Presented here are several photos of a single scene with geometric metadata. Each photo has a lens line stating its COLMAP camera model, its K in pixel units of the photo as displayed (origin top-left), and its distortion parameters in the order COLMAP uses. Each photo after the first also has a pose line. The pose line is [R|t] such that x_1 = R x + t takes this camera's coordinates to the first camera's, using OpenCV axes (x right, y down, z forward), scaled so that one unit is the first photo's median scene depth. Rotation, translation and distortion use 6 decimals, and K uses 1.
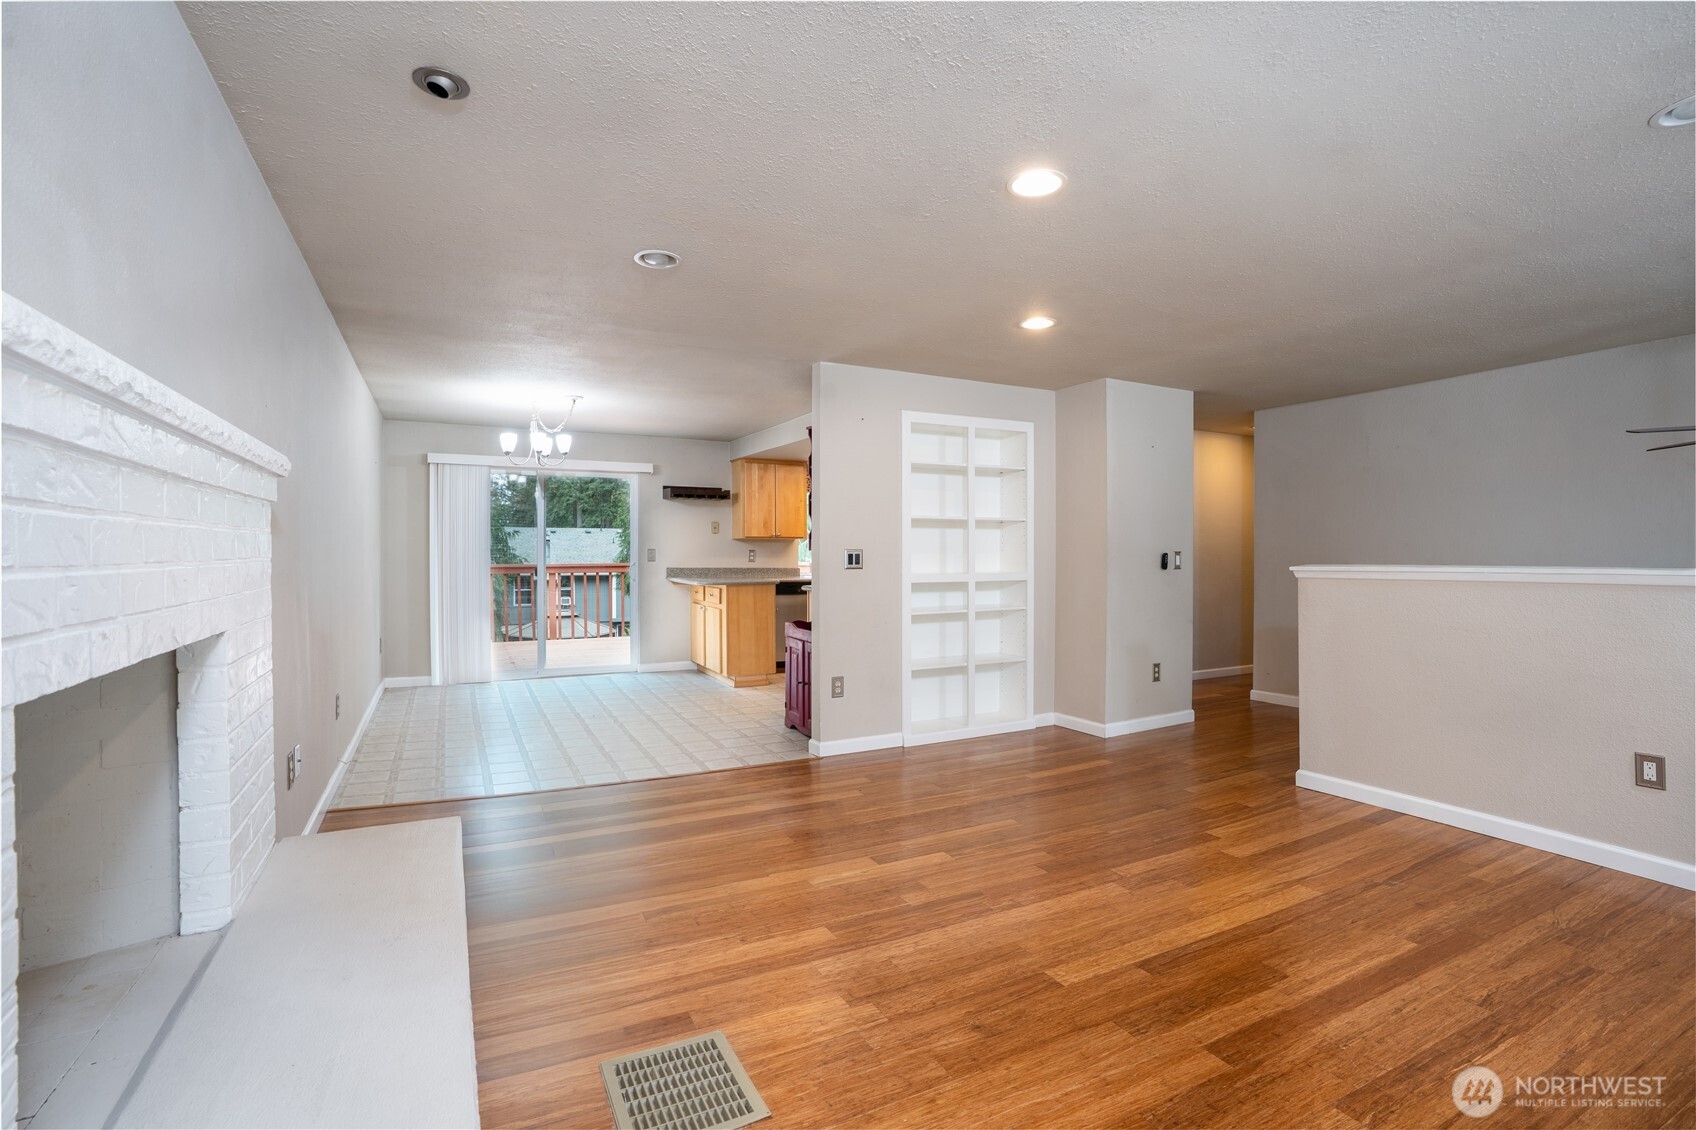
lens RADIAL K [[777.2, 0, 845.8], [0, 777.2, 562.4], [0, 0, 1]] dist [-0.034411, 0.001782]
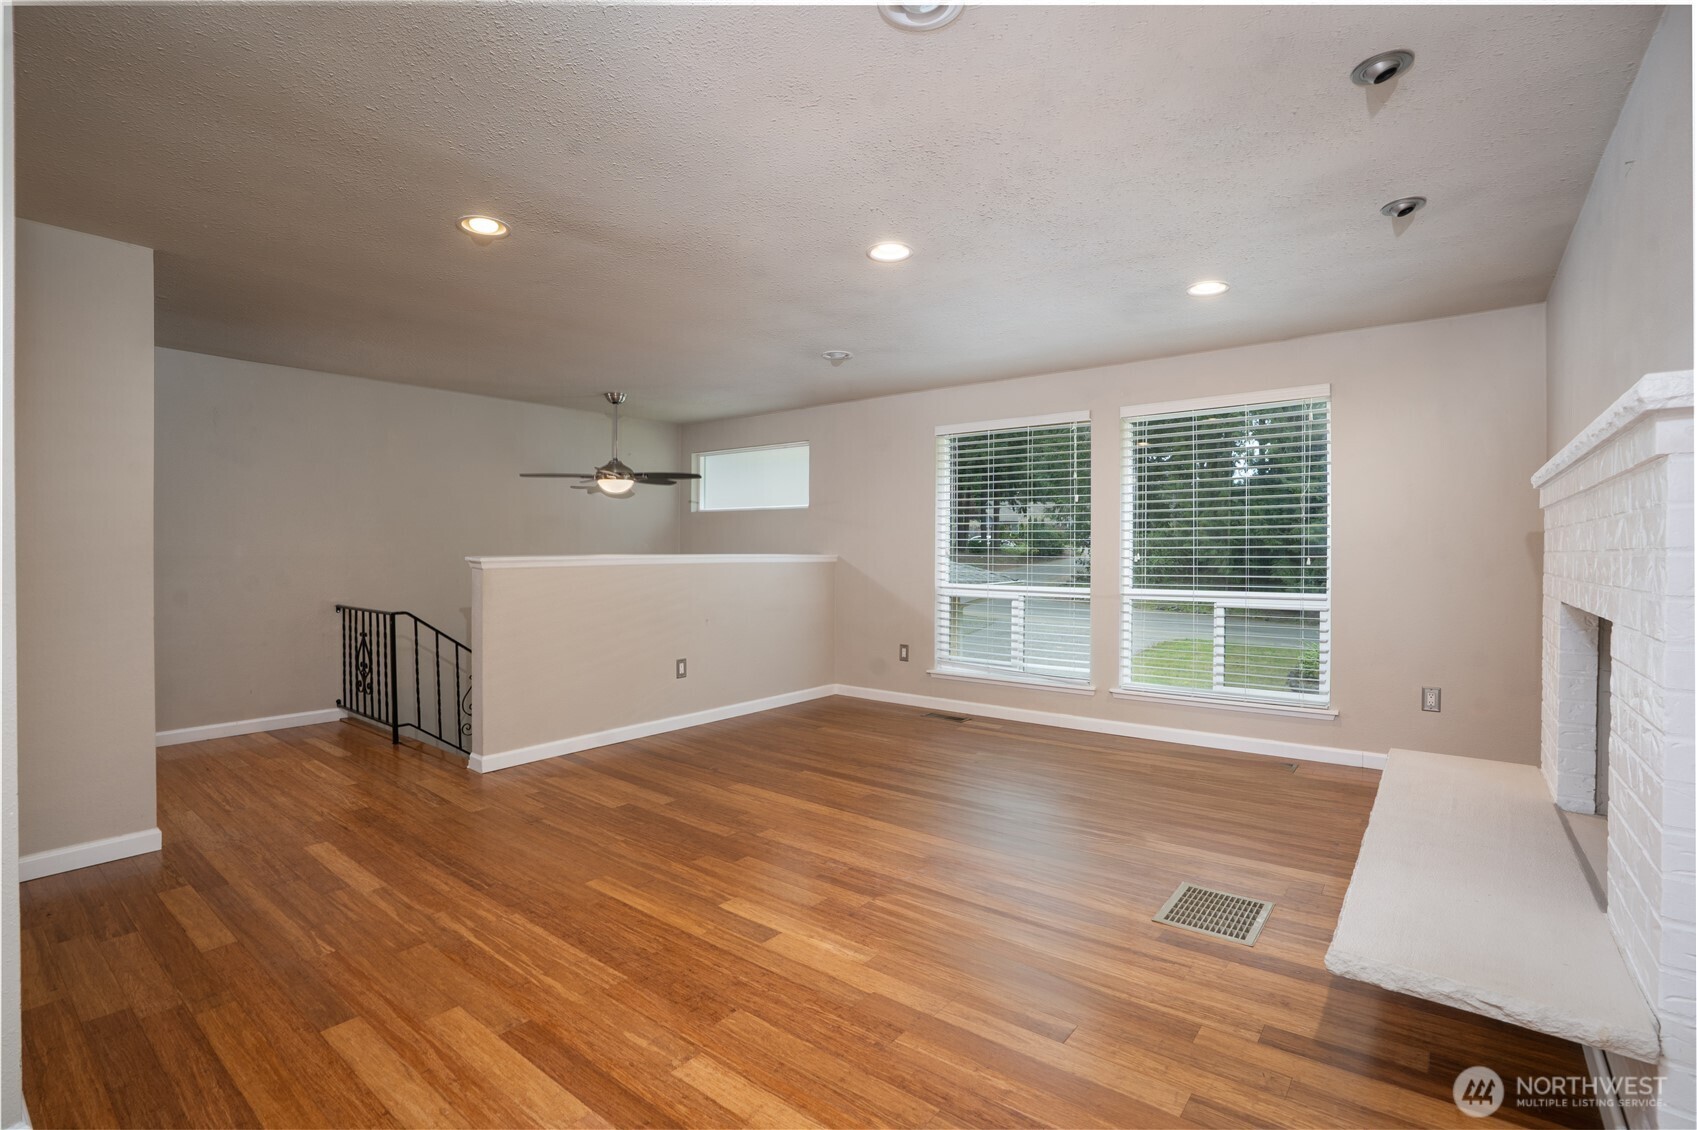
lens RADIAL K [[777.7, 0, 852.3], [0, 777.7, 563.9], [0, 0, 1]] dist [-0.034411, 0.001782]
pose [[-0.413432, -0.013745, 0.910431, -0.275704], [0.003361, 0.999856, 0.016621, -0.001514], [-0.910529, 0.009932, -0.413326, 0.490200]]
